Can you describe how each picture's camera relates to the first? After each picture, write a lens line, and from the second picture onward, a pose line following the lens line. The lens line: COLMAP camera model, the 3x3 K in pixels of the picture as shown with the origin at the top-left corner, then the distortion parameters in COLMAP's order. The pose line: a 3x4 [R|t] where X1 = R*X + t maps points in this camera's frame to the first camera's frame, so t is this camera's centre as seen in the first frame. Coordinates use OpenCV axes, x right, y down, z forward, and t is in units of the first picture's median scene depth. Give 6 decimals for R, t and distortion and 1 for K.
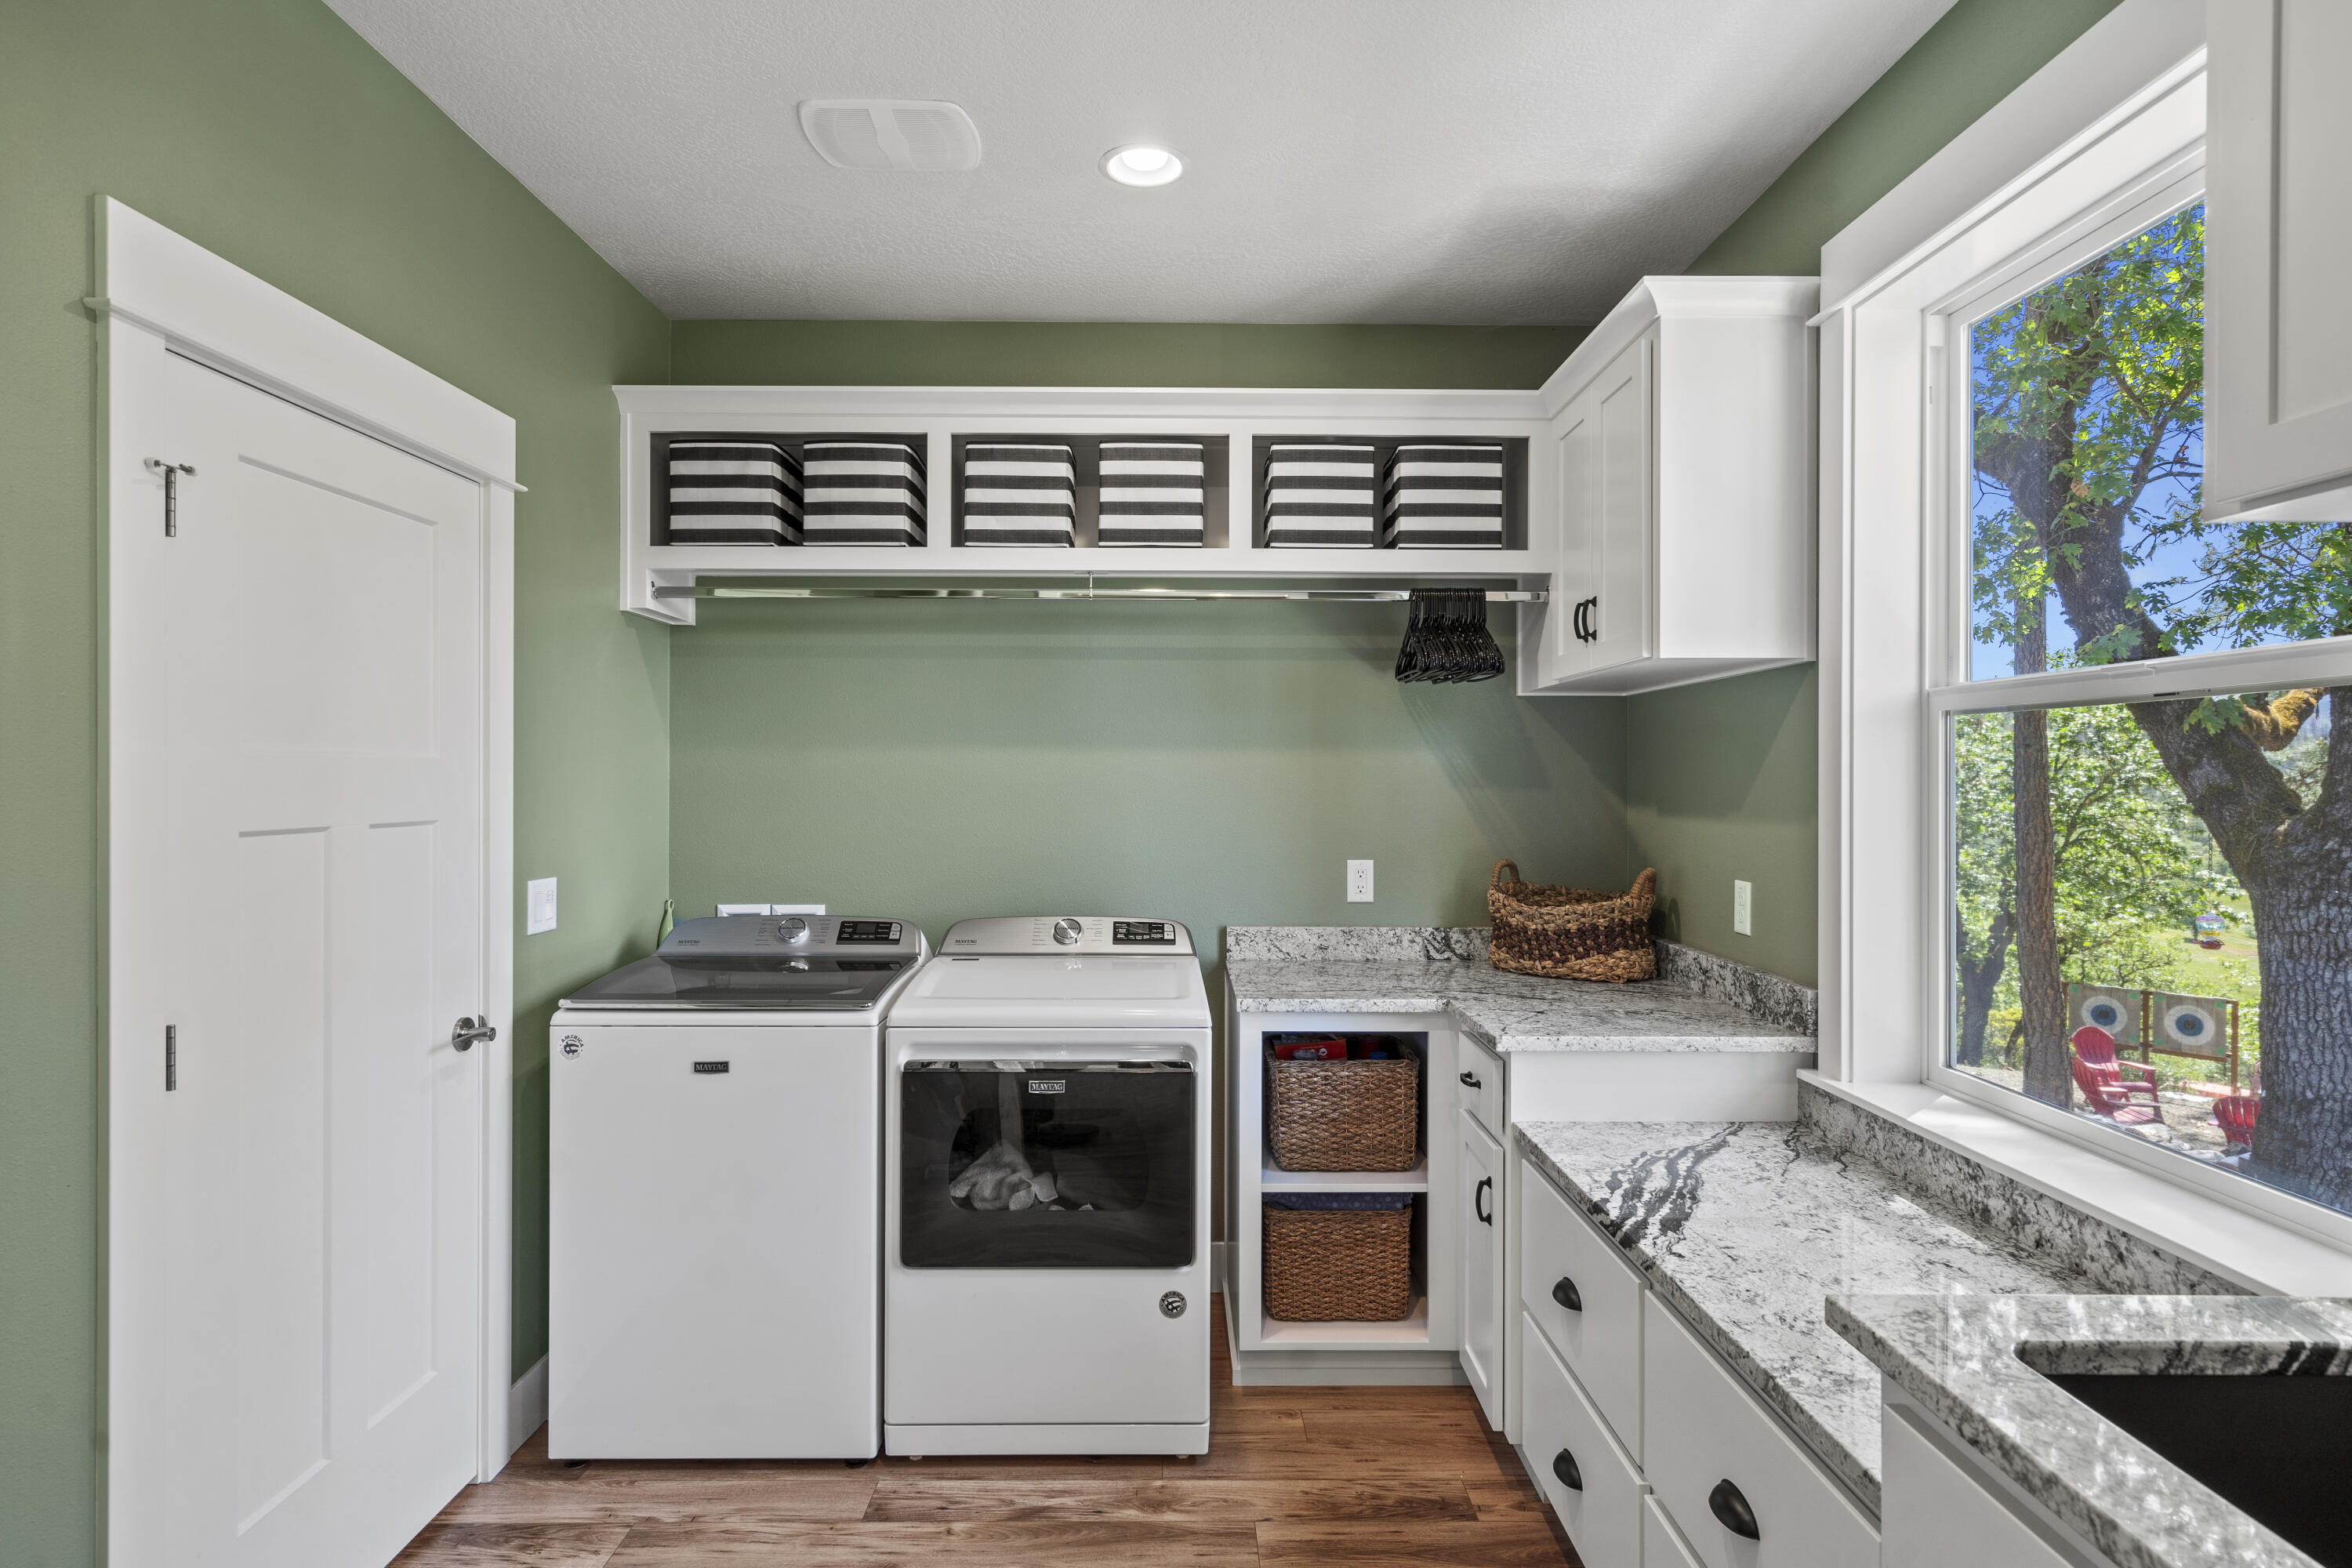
lens RADIAL K [[1257.3, 0, 1176.0], [0, 1257.3, 784.0], [0, 0, 1]] dist [-0.000930, -0.000071]
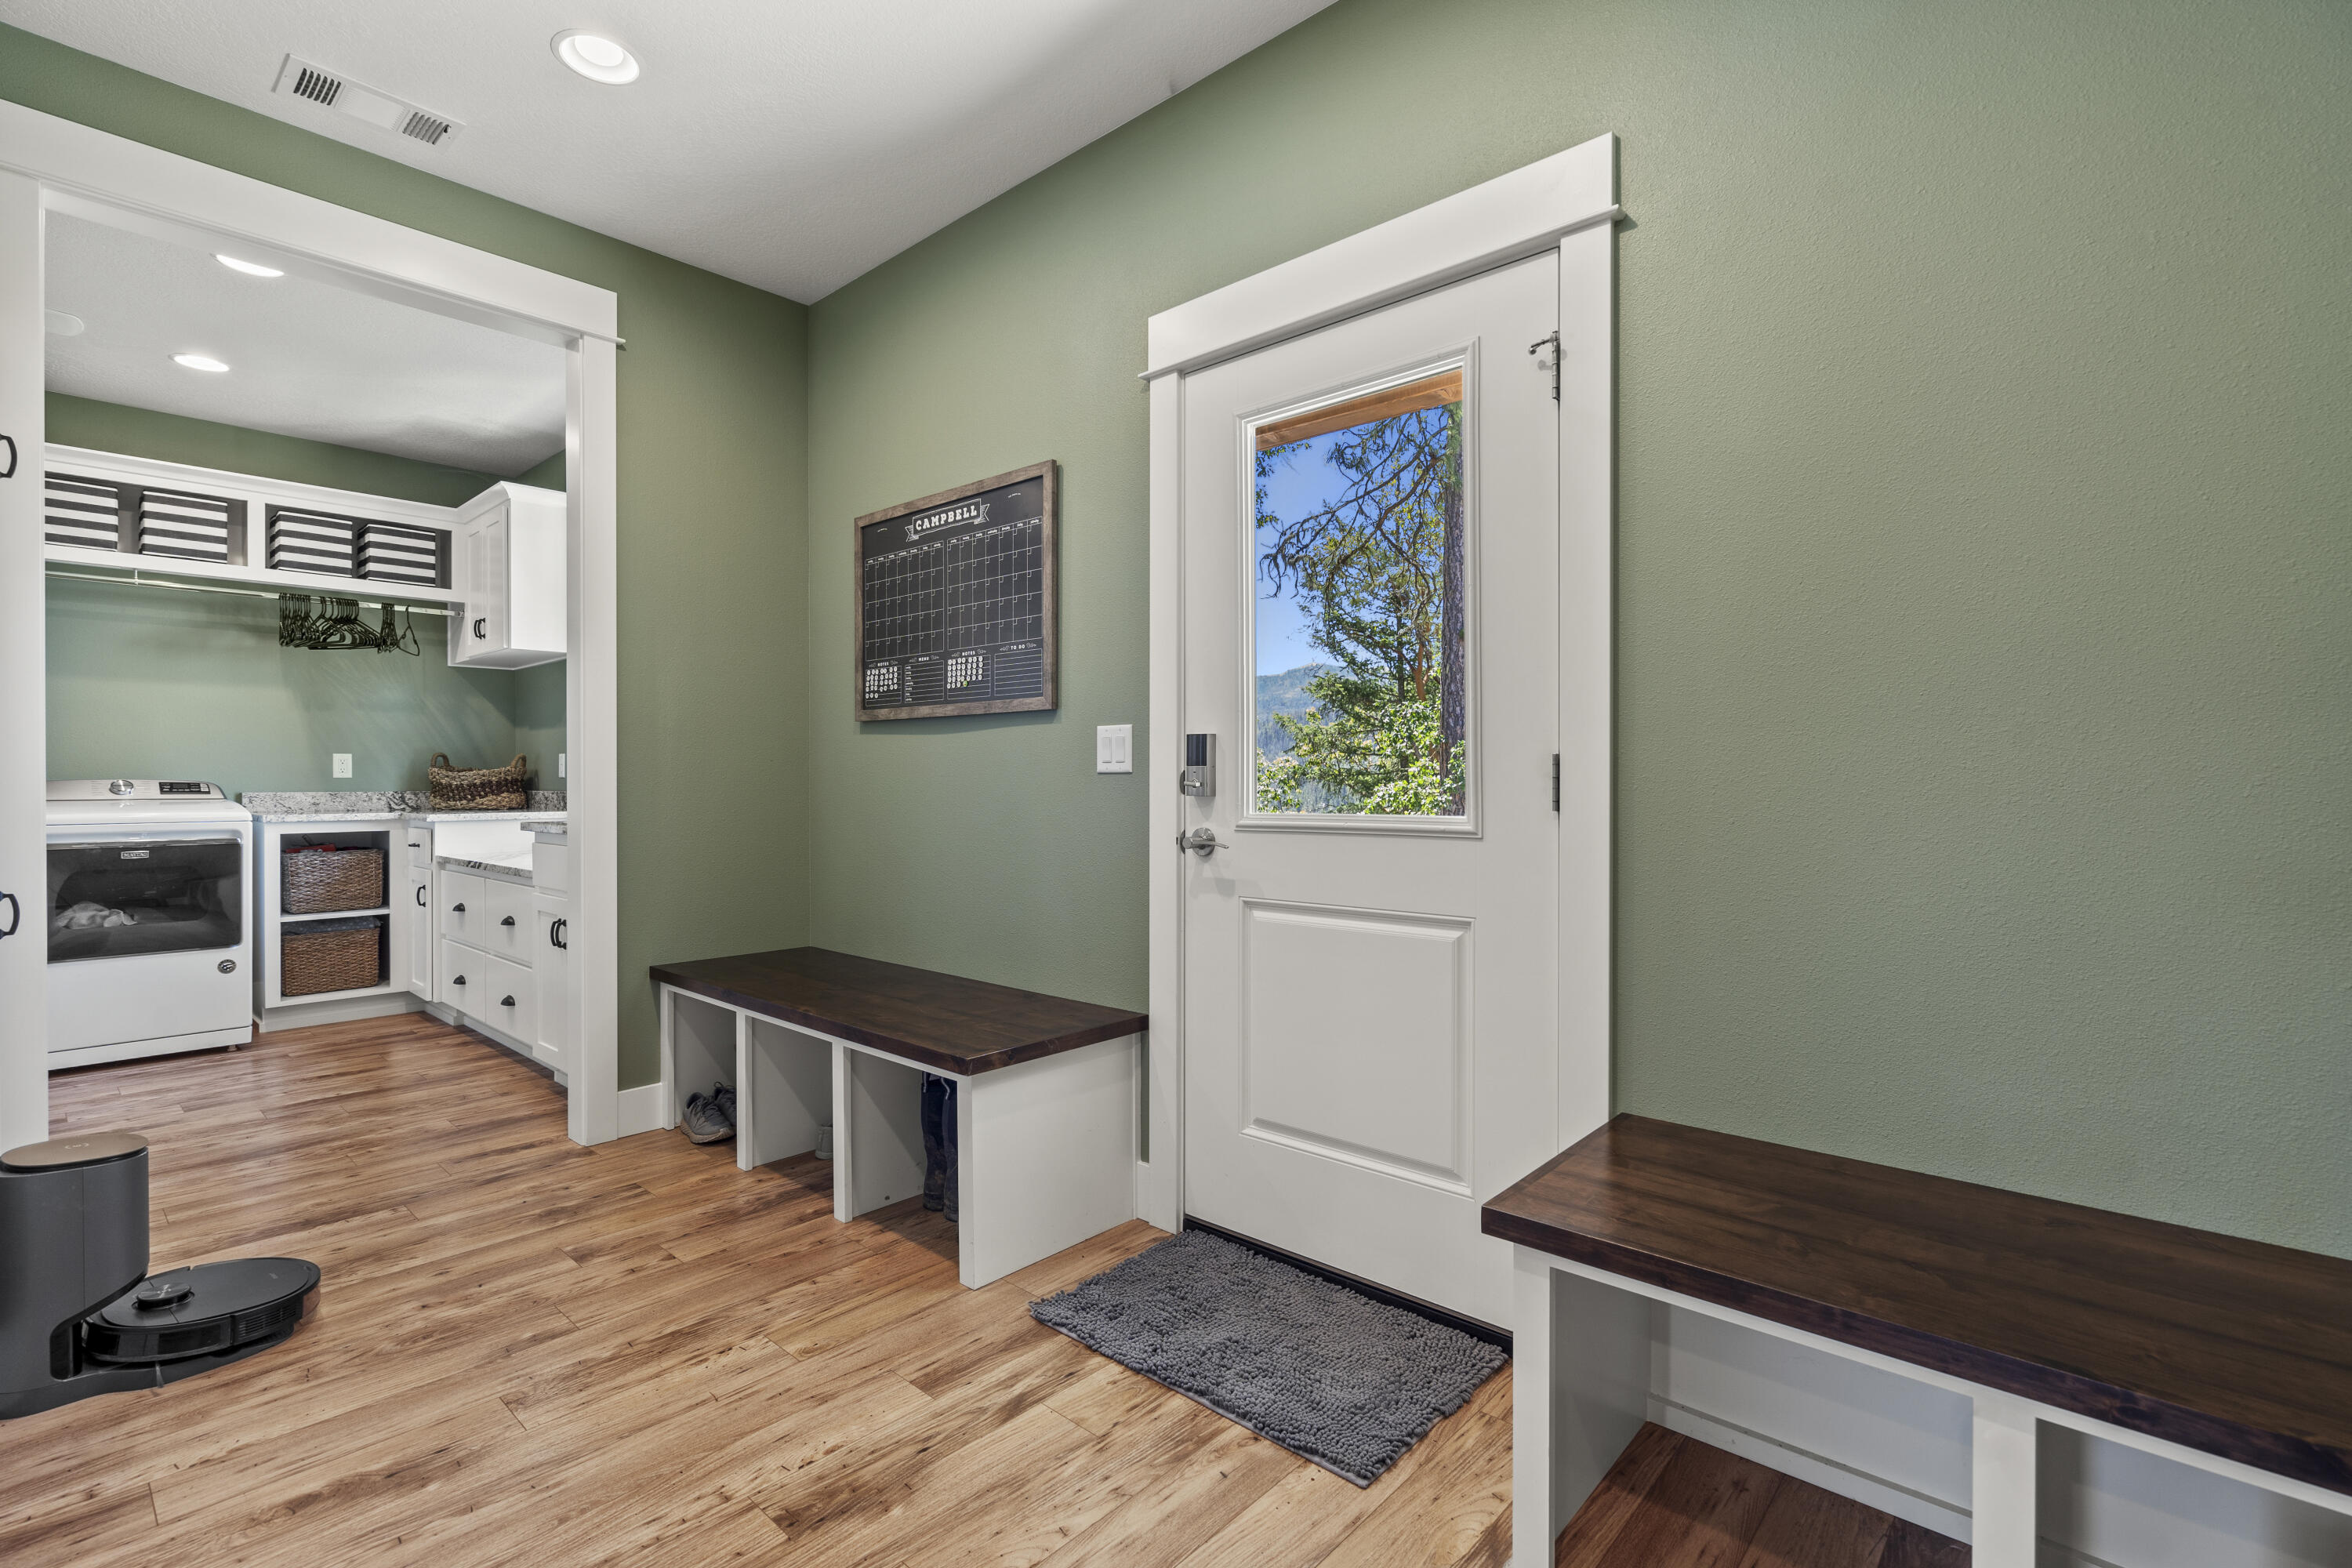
lens RADIAL K [[1073.3, 0, 1176.0], [0, 1073.3, 784.0], [0, 0, 1]] dist [0.000533, -0.000908]
pose [[0.677802, -0.004891, 0.735228, -0.181837], [0.006204, 0.999980, 0.000933, 0.119671], [-0.735218, 0.003929, 0.677819, -0.949619]]
